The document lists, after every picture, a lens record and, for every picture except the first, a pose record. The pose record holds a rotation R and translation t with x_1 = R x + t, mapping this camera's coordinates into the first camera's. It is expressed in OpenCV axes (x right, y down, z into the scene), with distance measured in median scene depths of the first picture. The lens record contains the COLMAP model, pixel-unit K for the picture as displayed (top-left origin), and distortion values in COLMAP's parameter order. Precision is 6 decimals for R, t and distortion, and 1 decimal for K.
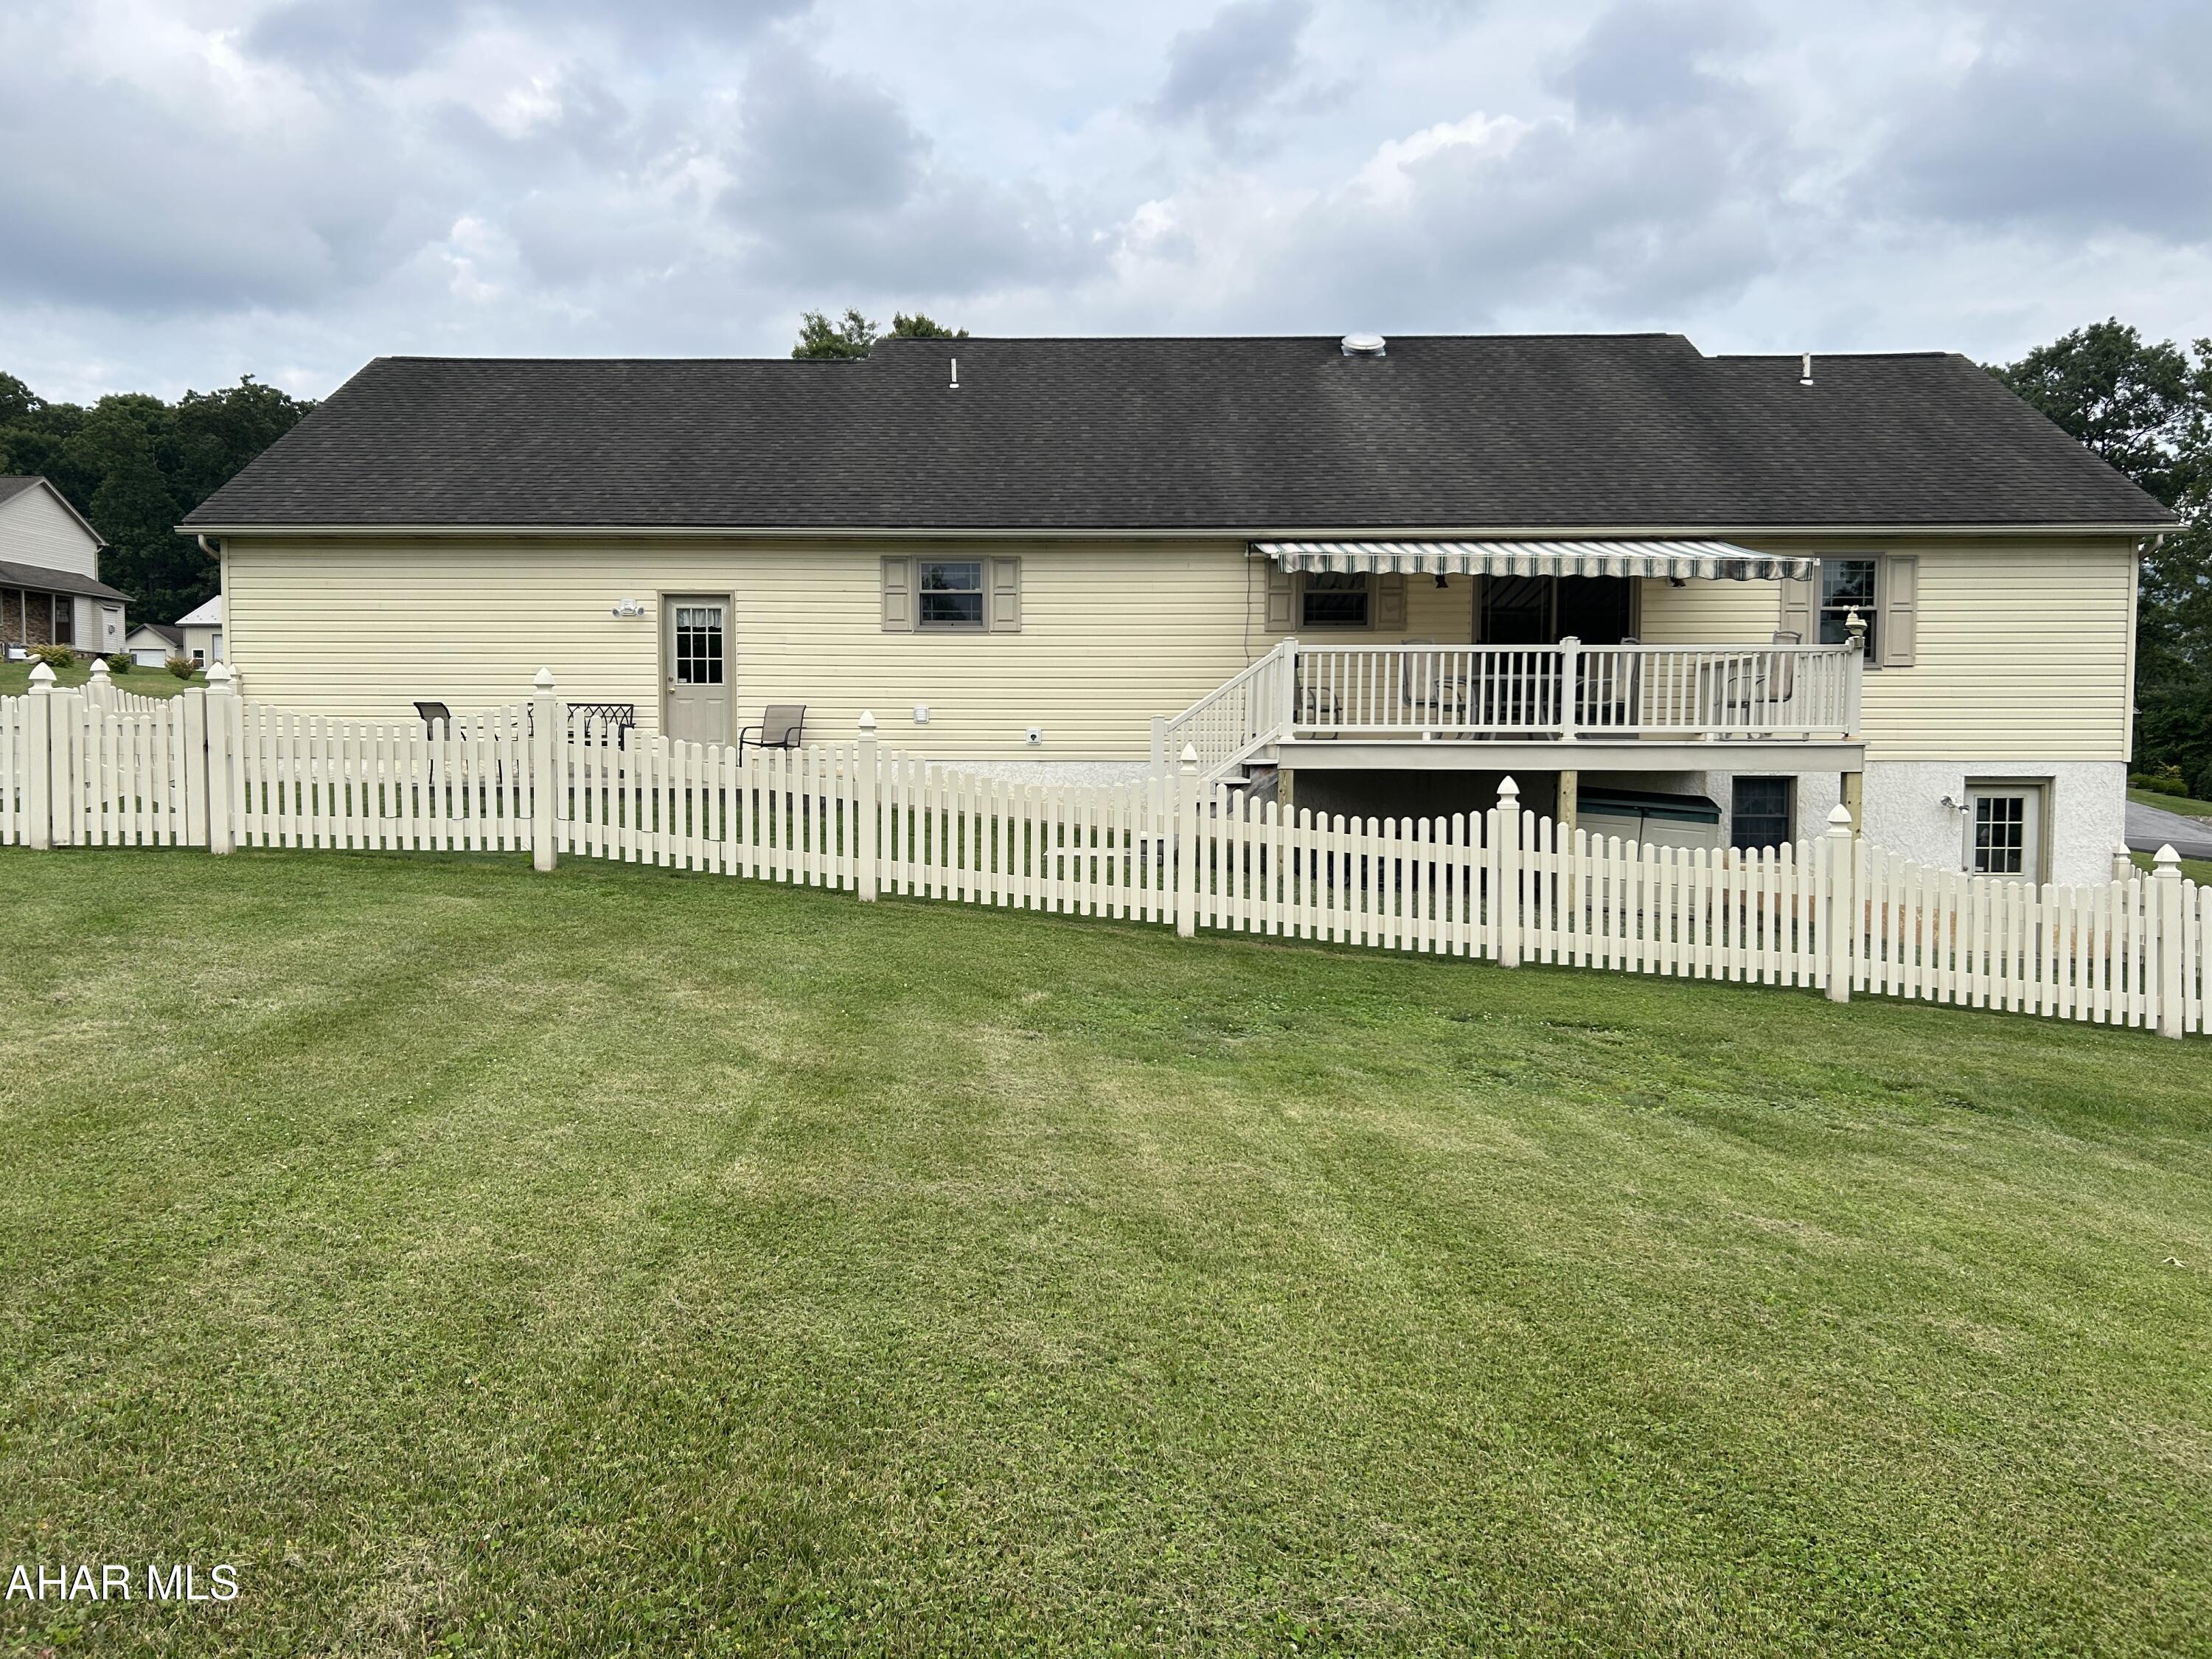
lens RADIAL K [[1668.2, 0, 1035.4], [0, 1668.2, 842.2], [0, 0, 1]] dist [0.031908, 0.004019]
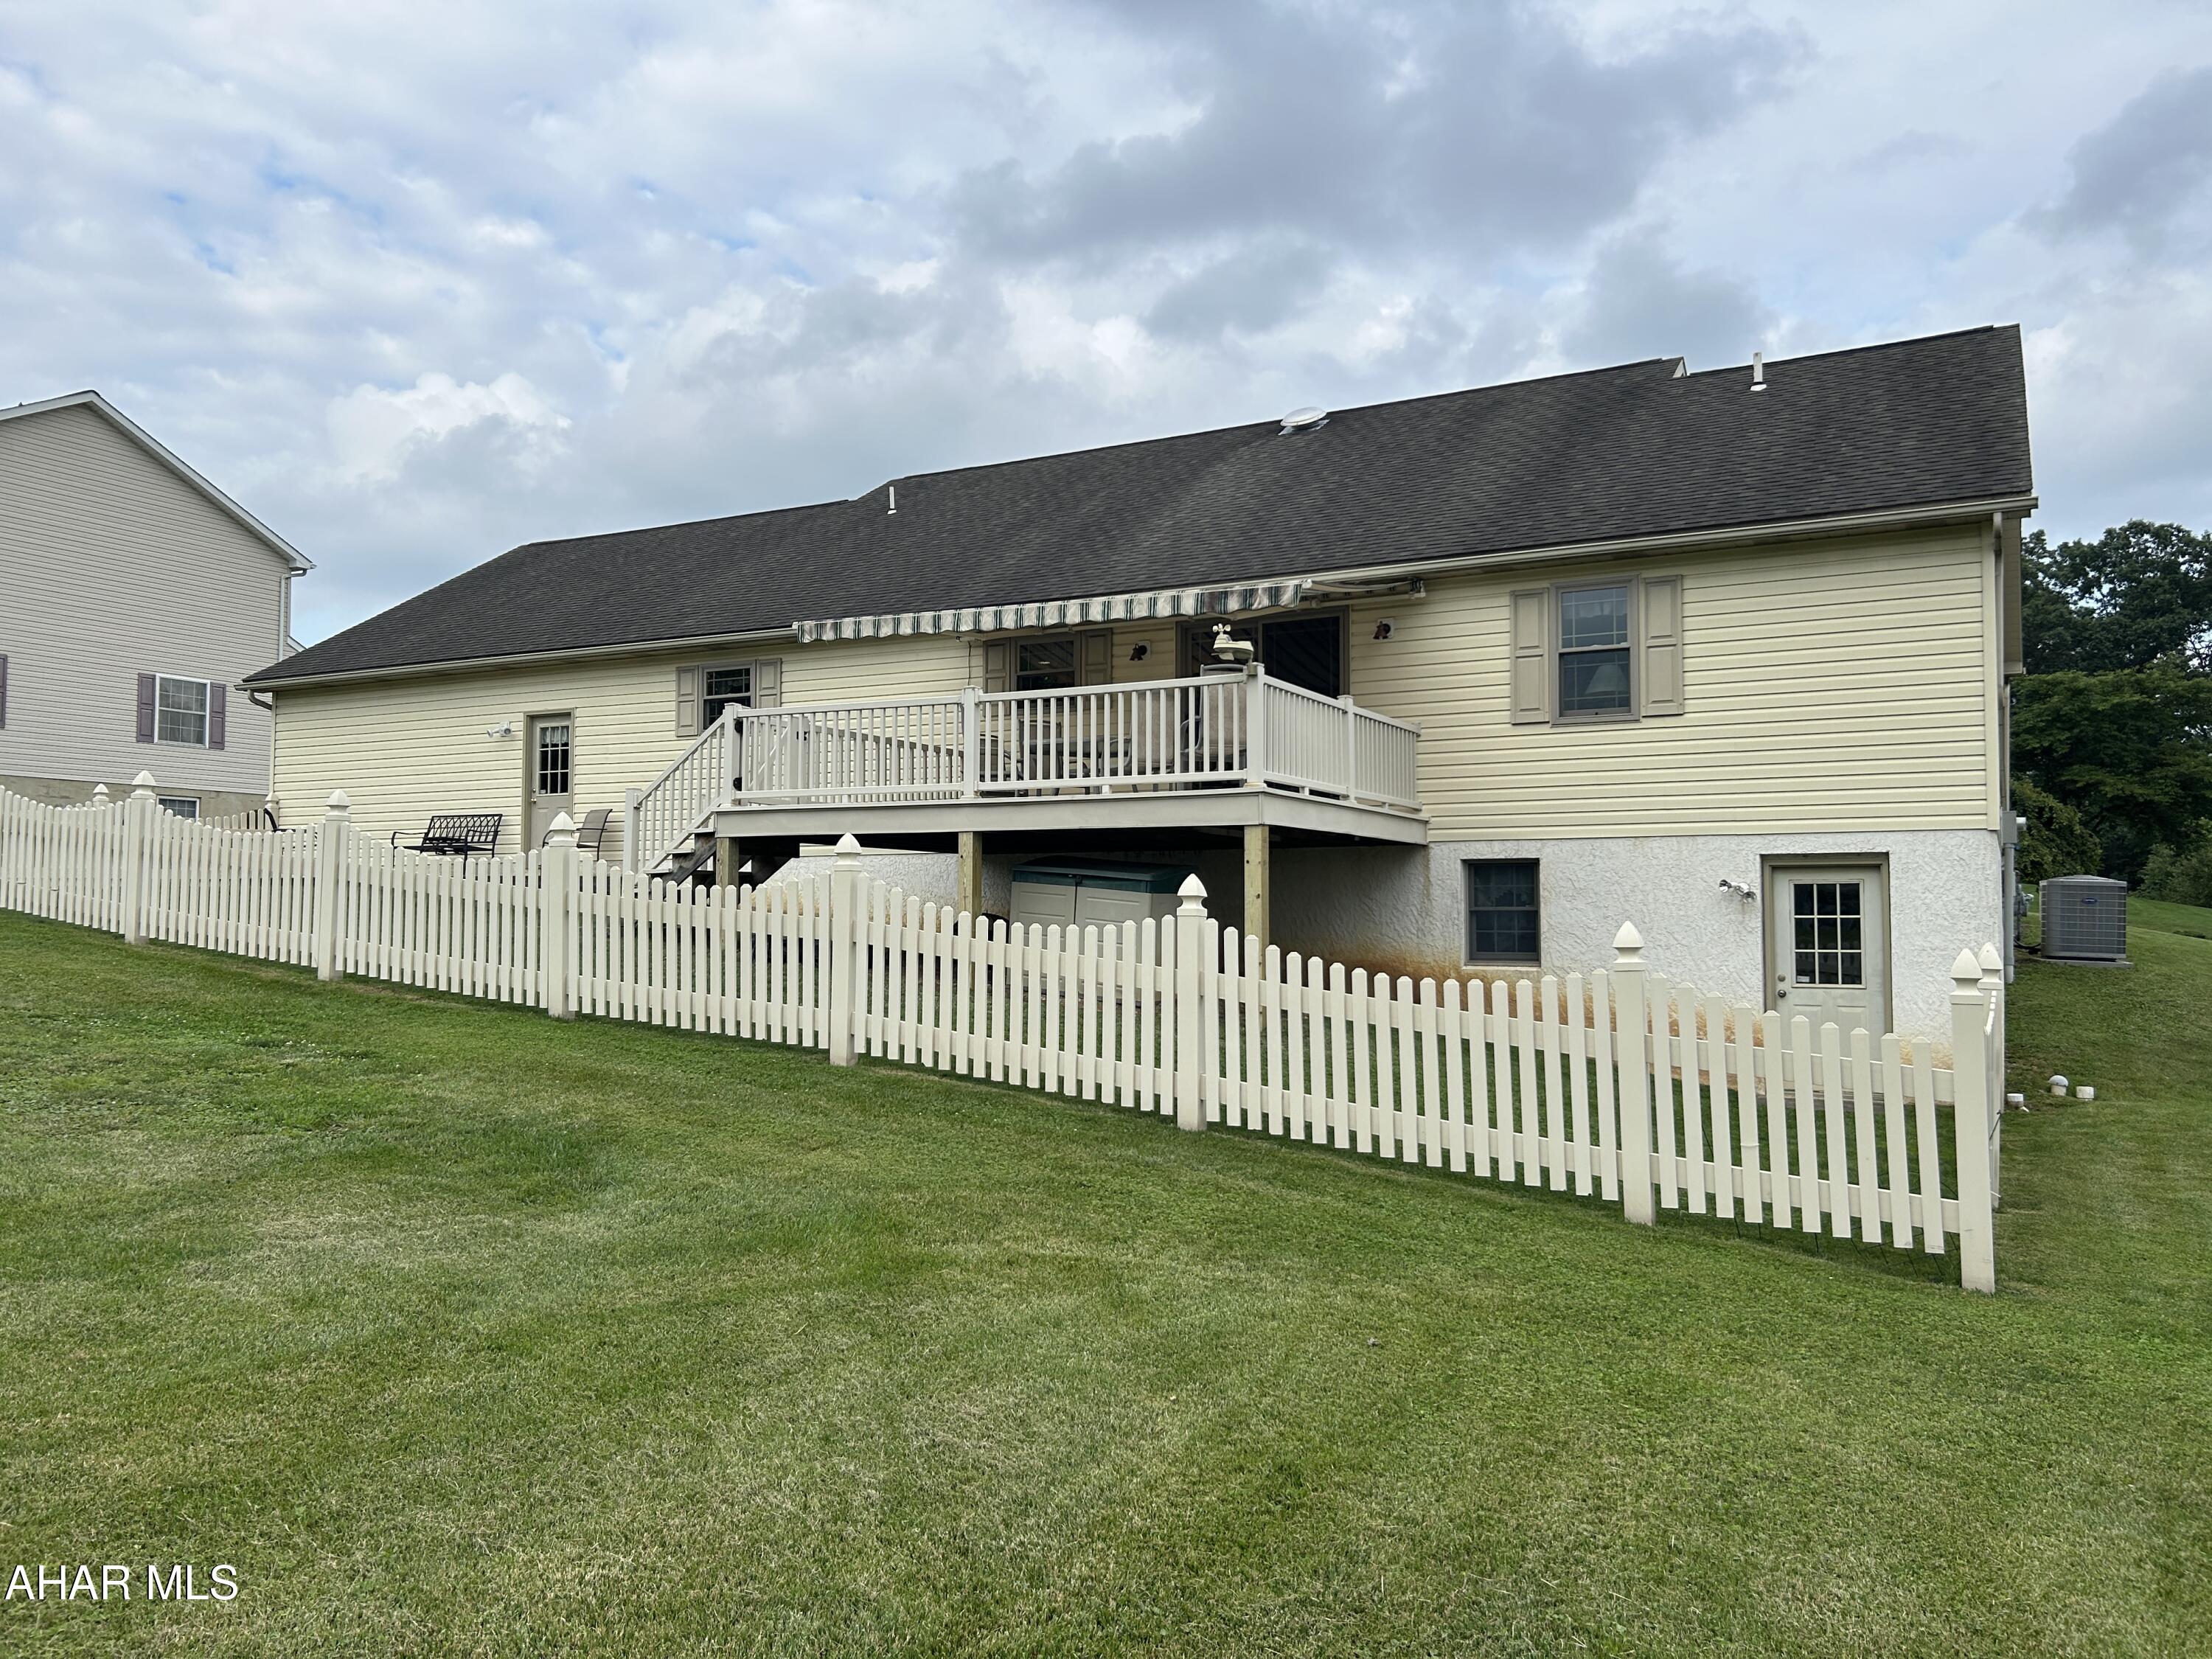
lens RADIAL K [[1668.2, 0, 1102.3], [0, 1668.2, 832.7], [0, 0, 1]] dist [0.031908, 0.004019]
pose [[0.886021, -0.025799, -0.462927, 0.636131], [-0.030238, 0.993110, -0.113220, 0.045122], [0.462658, 0.114313, 0.879136, 0.199910]]
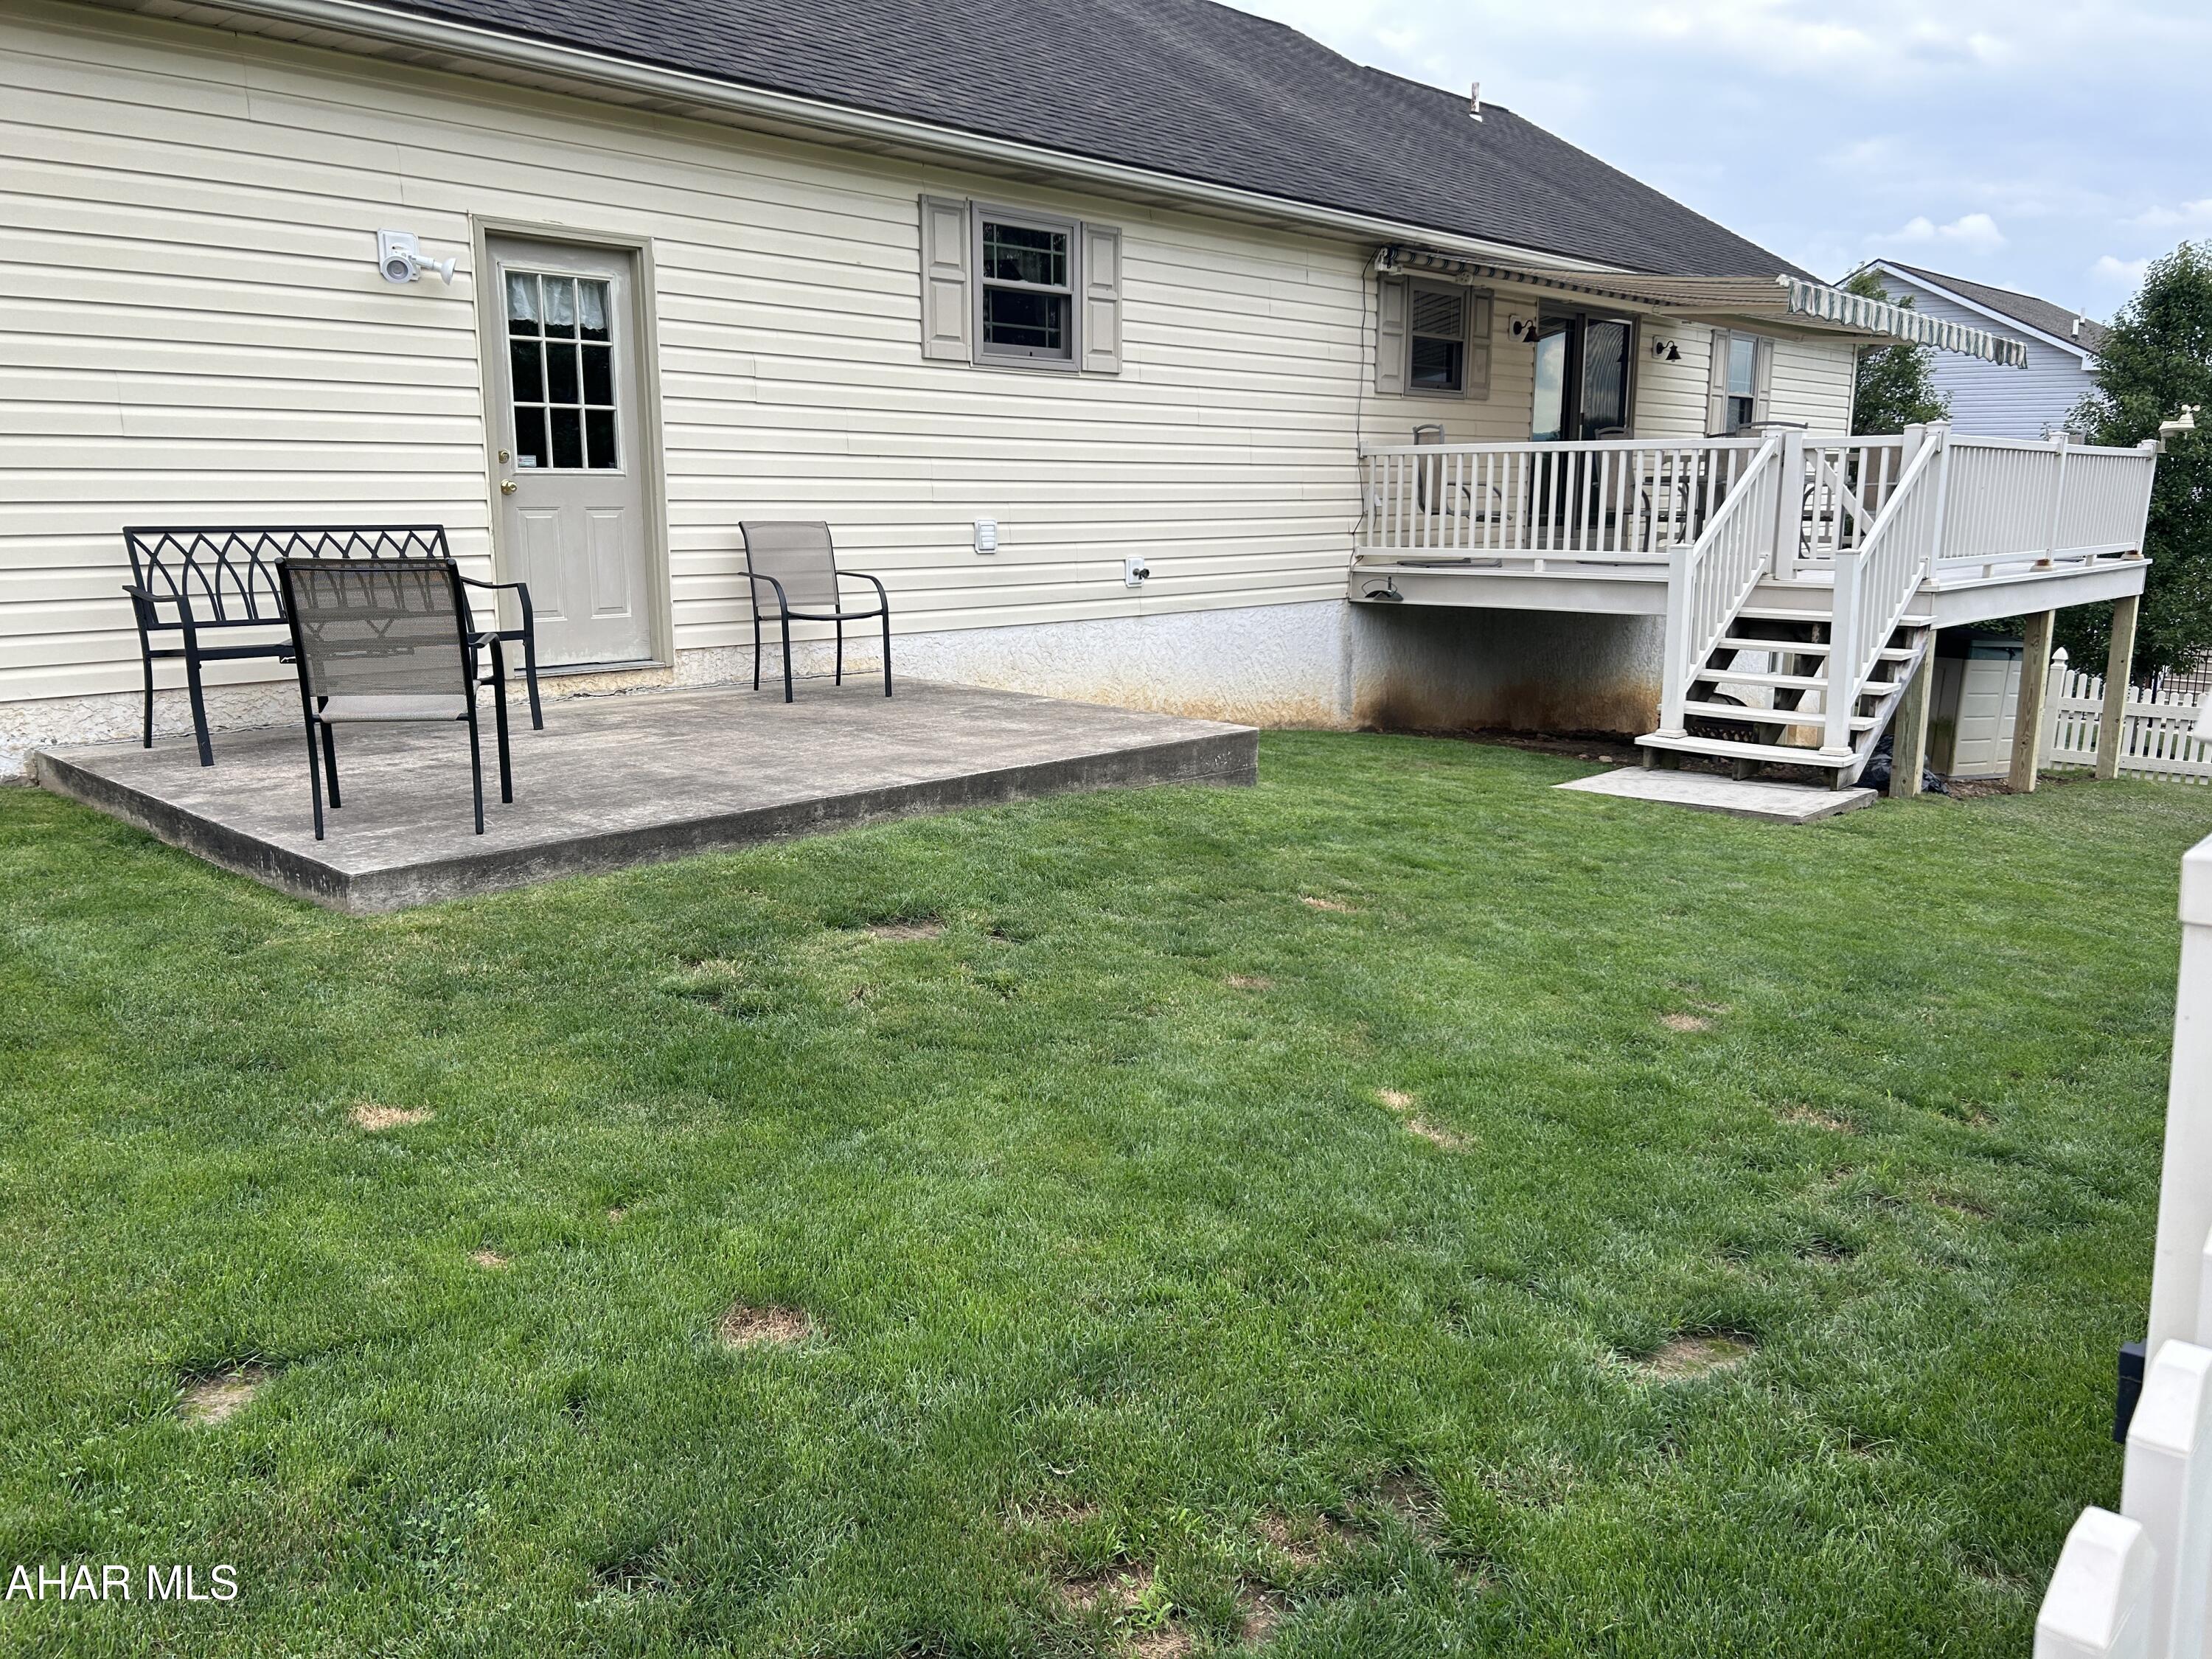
lens RADIAL K [[1668.2, 0, 1099.0], [0, 1668.2, 821.6], [0, 0, 1]] dist [0.031908, 0.004019]
pose [[0.677002, -0.146372, 0.721280, -0.423121], [0.036423, 0.985486, 0.165801, -0.073775], [-0.735080, -0.085976, 0.672507, 0.628028]]
